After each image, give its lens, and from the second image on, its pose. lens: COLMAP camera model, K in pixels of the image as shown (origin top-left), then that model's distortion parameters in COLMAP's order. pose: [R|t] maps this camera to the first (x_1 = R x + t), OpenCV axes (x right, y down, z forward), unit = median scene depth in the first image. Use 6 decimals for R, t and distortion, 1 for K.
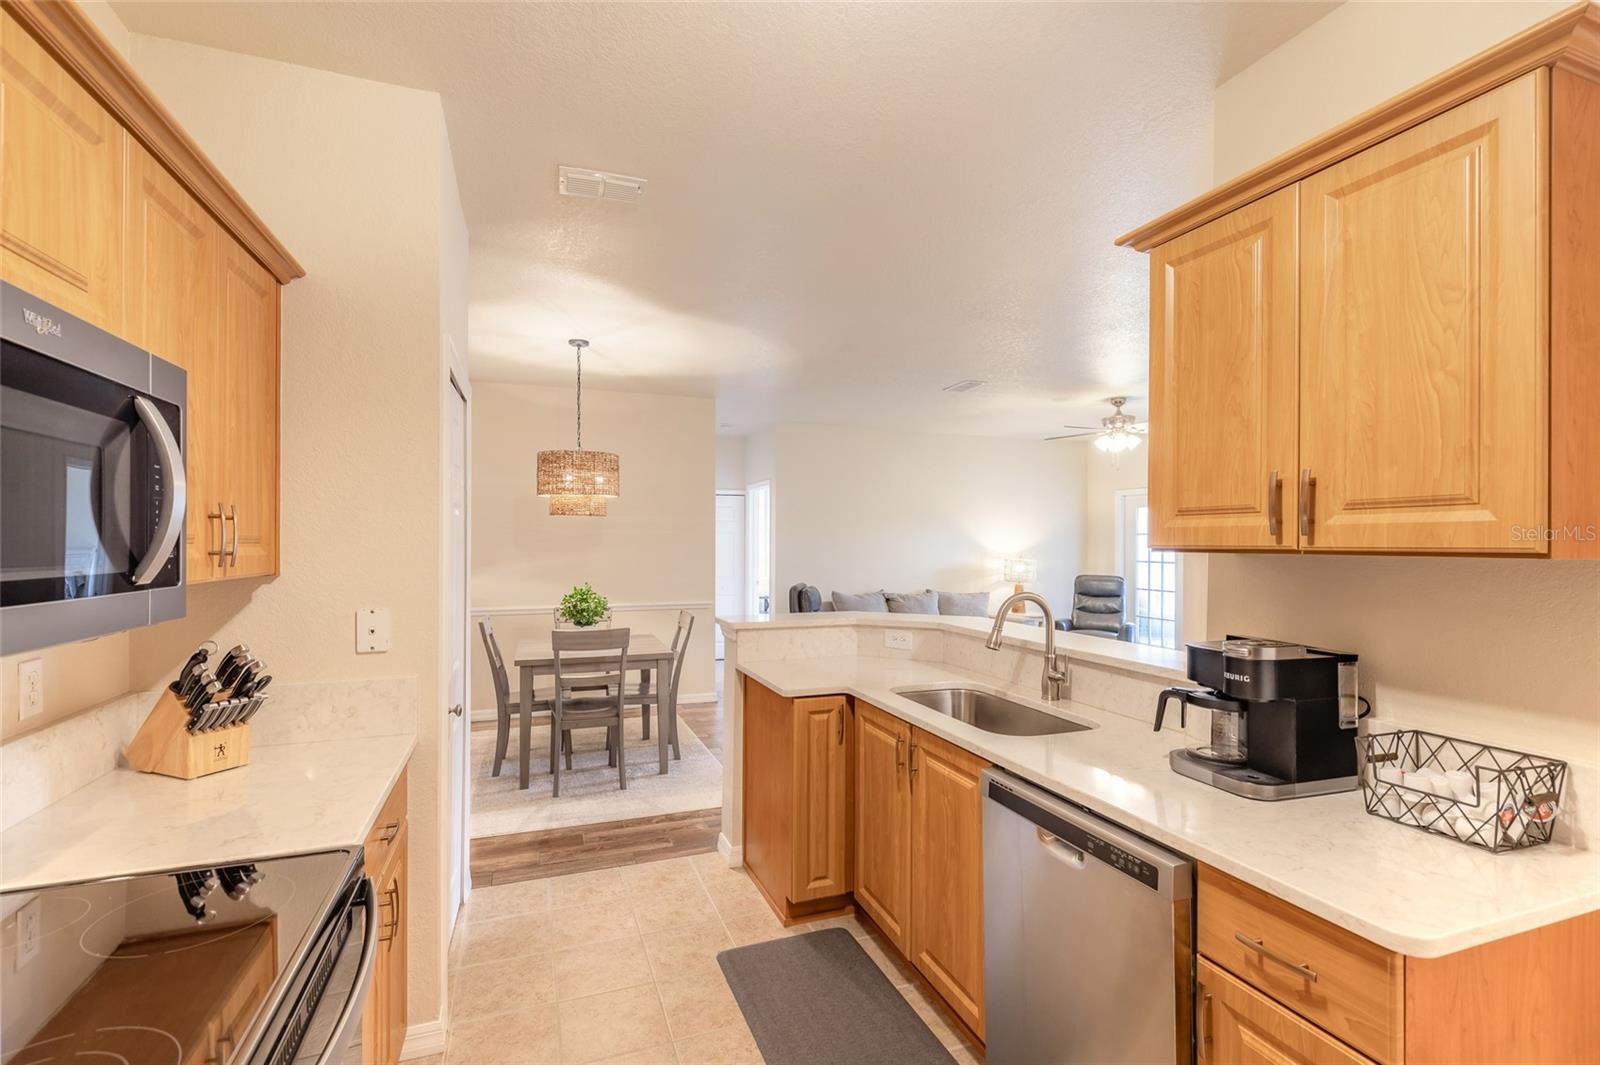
lens RADIAL K [[719.7, 0, 797.4], [0, 719.7, 540.4], [0, 0, 1]] dist [0.009189, -0.002513]
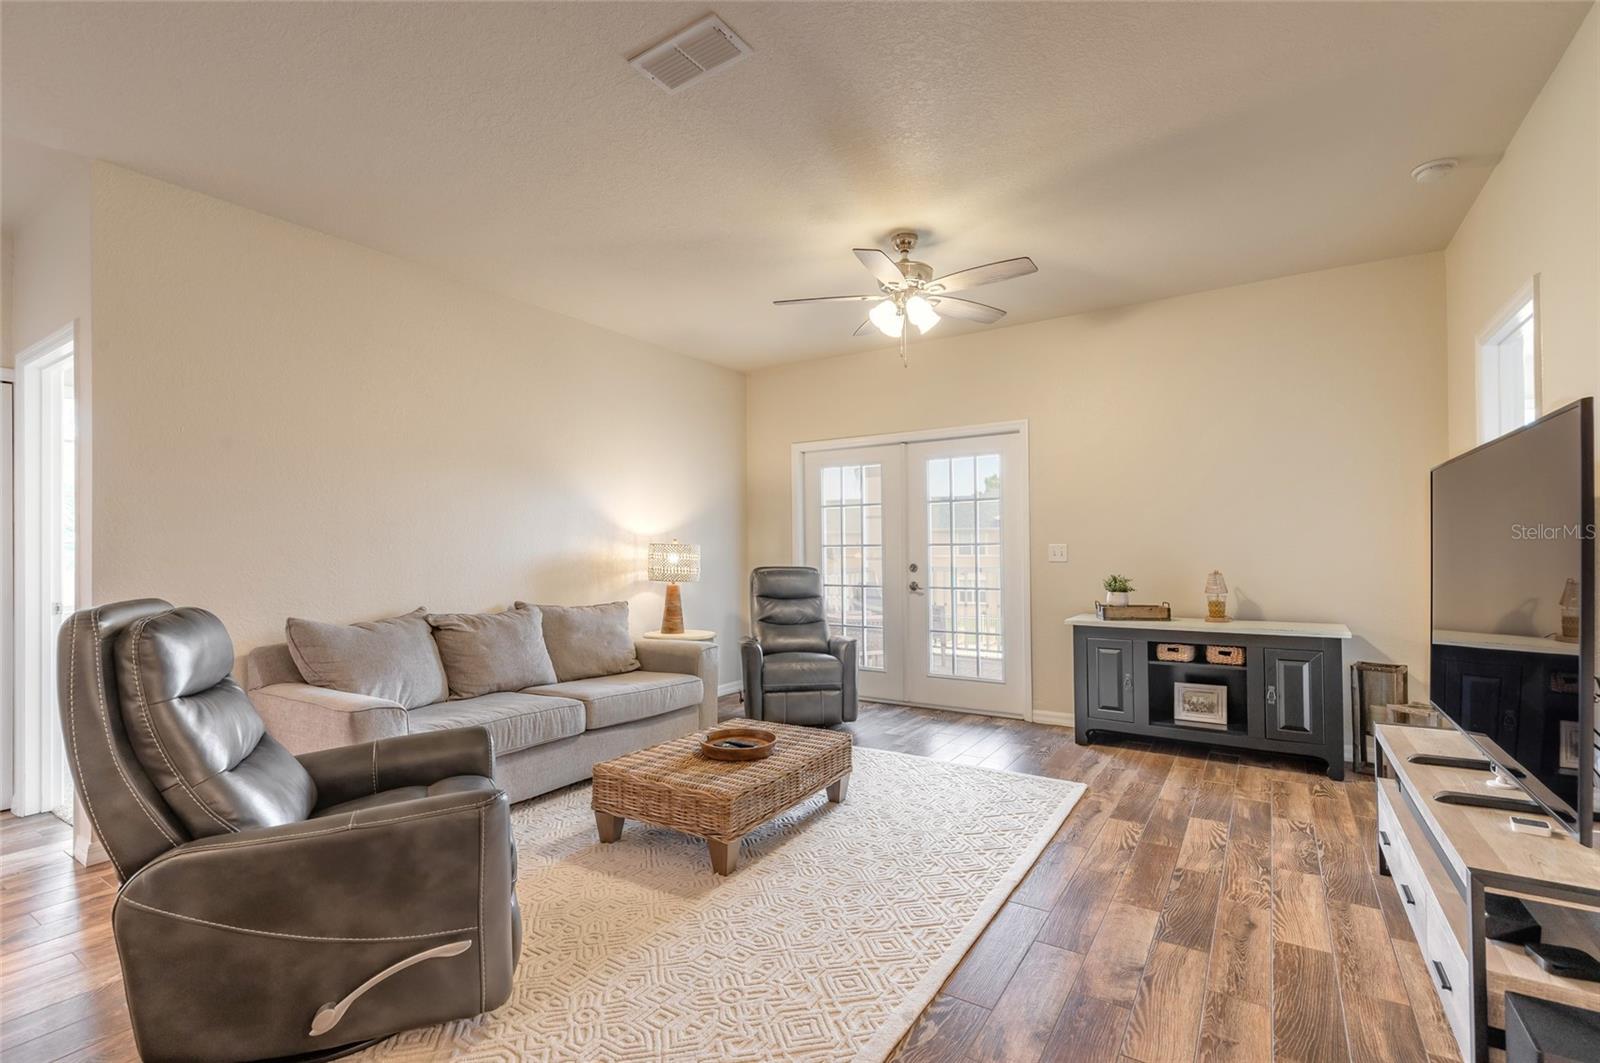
lens RADIAL K [[719.7, 0, 778.1], [0, 719.7, 556.4], [0, 0, 1]] dist [0.009189, -0.002513]
pose [[0.813837, -0.014280, 0.580918, 0.033125], [0.009530, 0.999892, 0.011228, 0.031239], [-0.581015, -0.003601, 0.813885, 0.473075]]
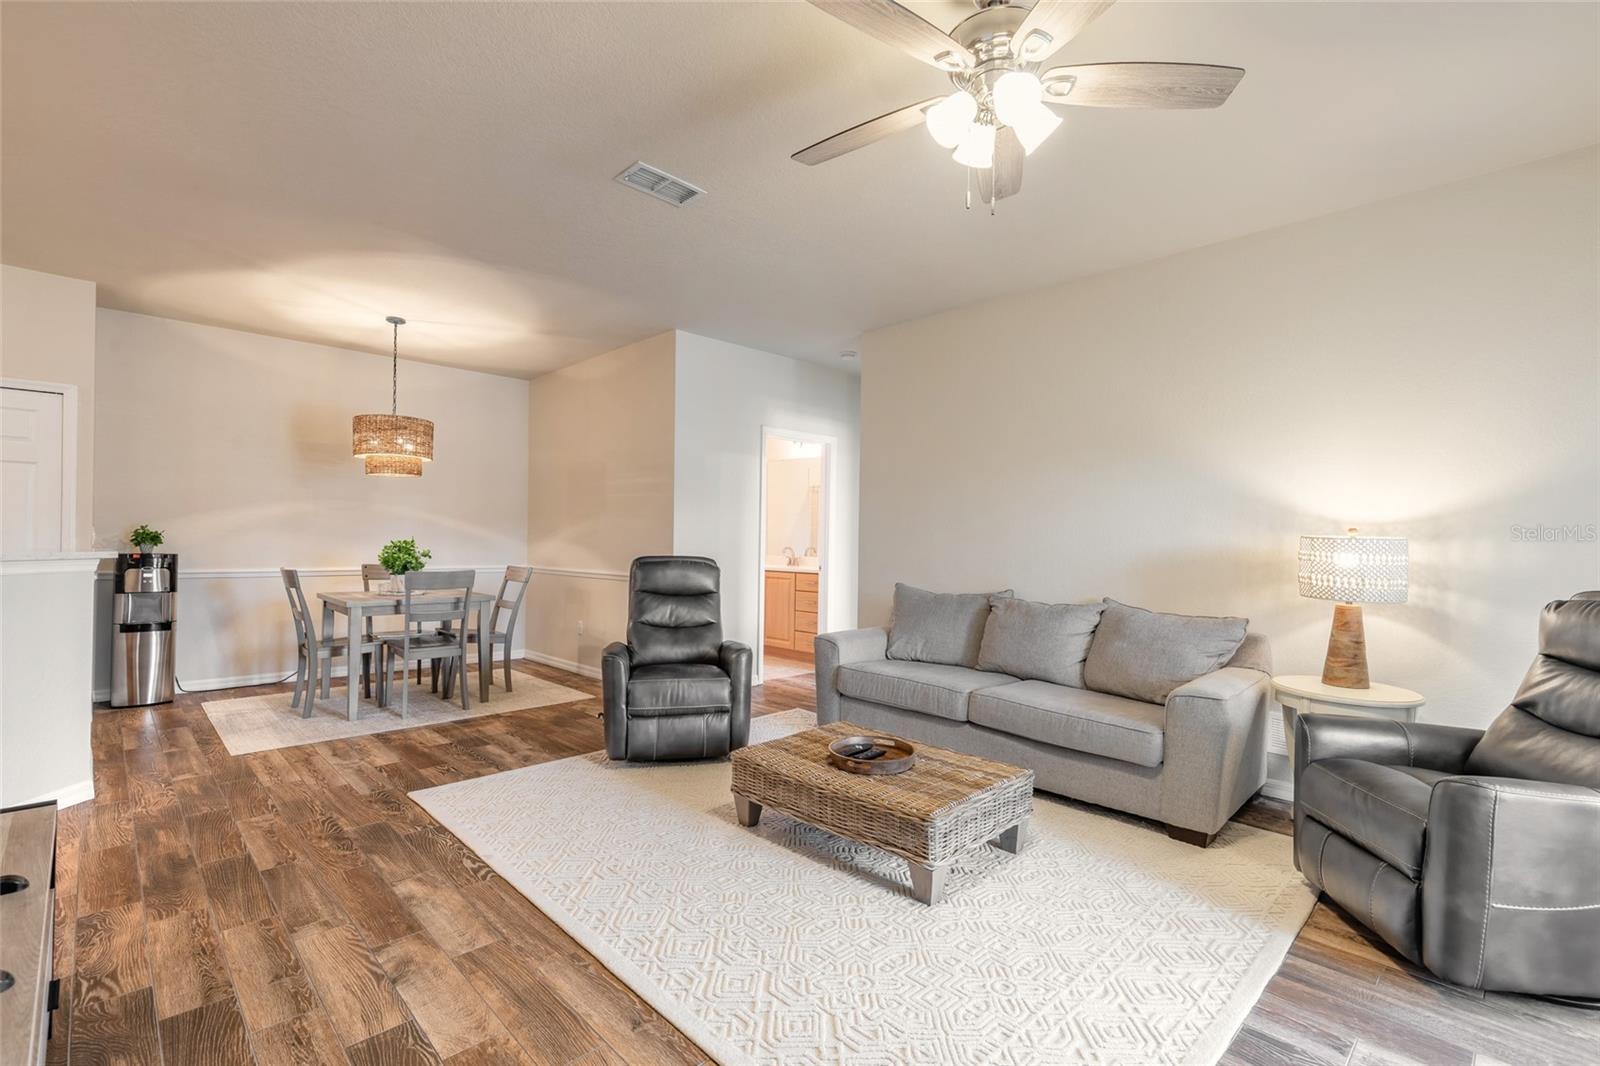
lens RADIAL K [[719.7, 0, 814.7], [0, 719.7, 515.4], [0, 0, 1]] dist [0.009189, -0.002513]
pose [[0.419031, -0.029178, -0.907503, 0.544231], [-0.014868, 0.999129, -0.038989, 0.033717], [0.907850, 0.029830, 0.418232, 0.621545]]
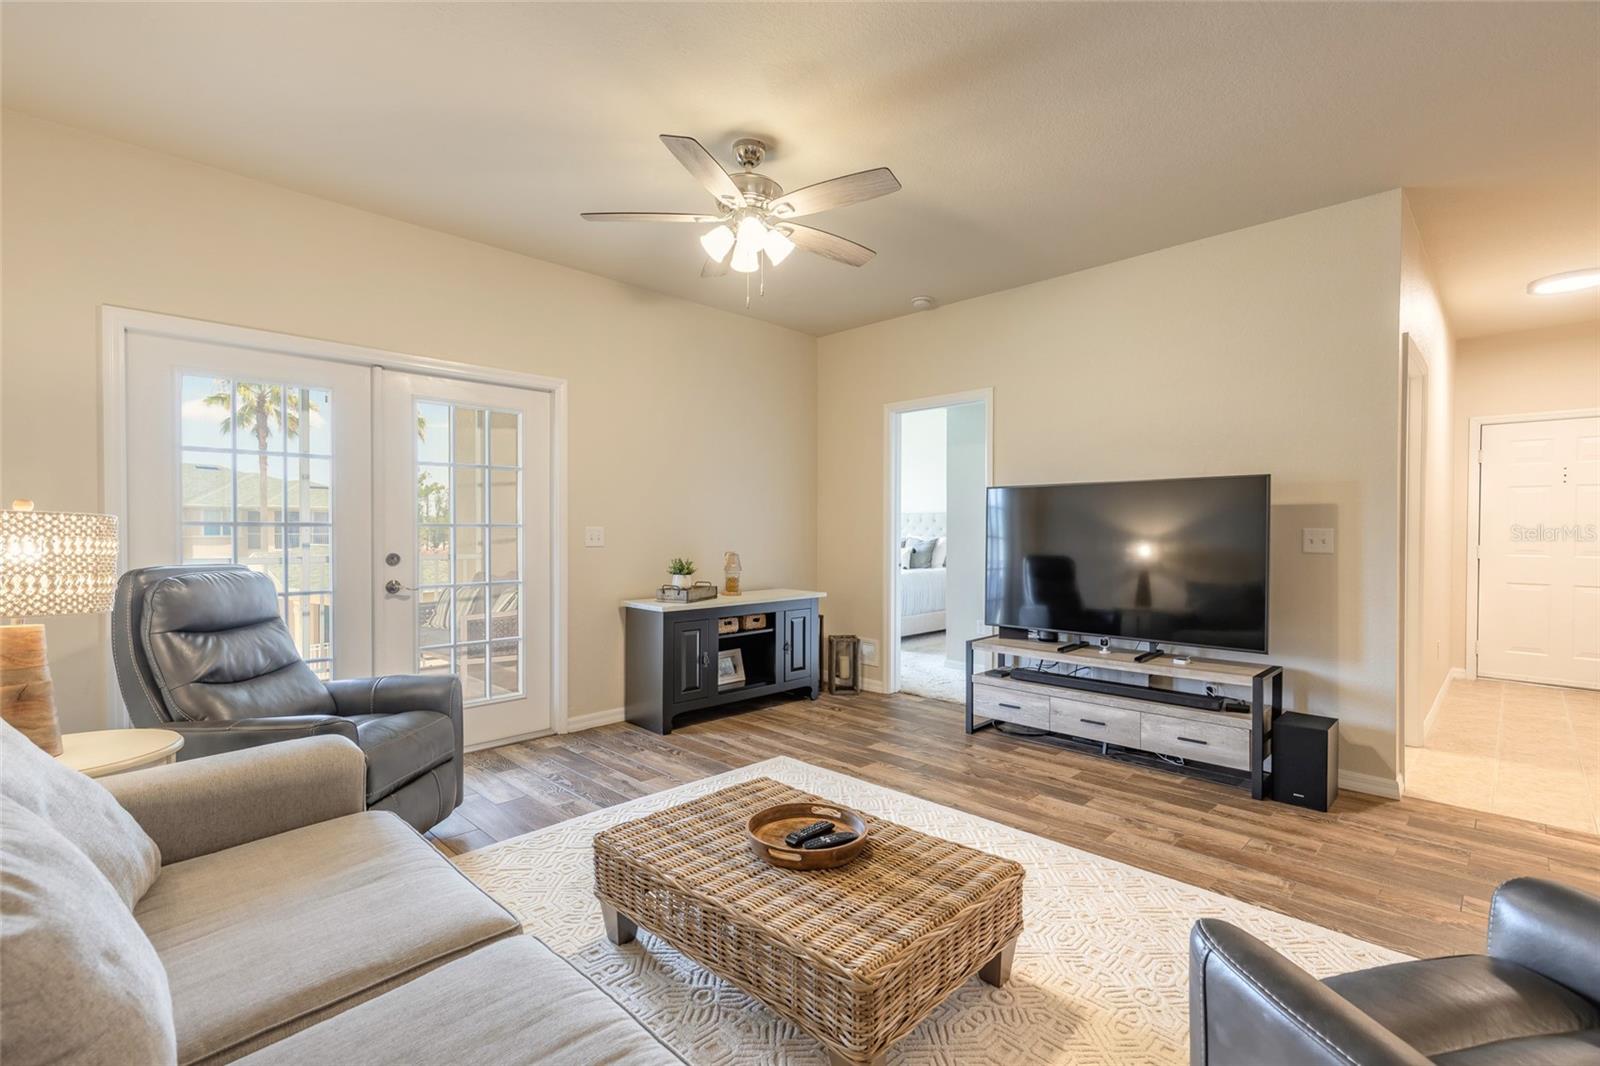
lens RADIAL K [[719.7, 0, 799.9], [0, 719.7, 540.4], [0, 0, 1]] dist [0.009189, -0.002513]
pose [[-0.411337, -0.016143, 0.911340, 0.015883], [-0.002973, 0.999862, 0.016369, 0.031019], [-0.911479, 0.004024, -0.411328, 0.896952]]
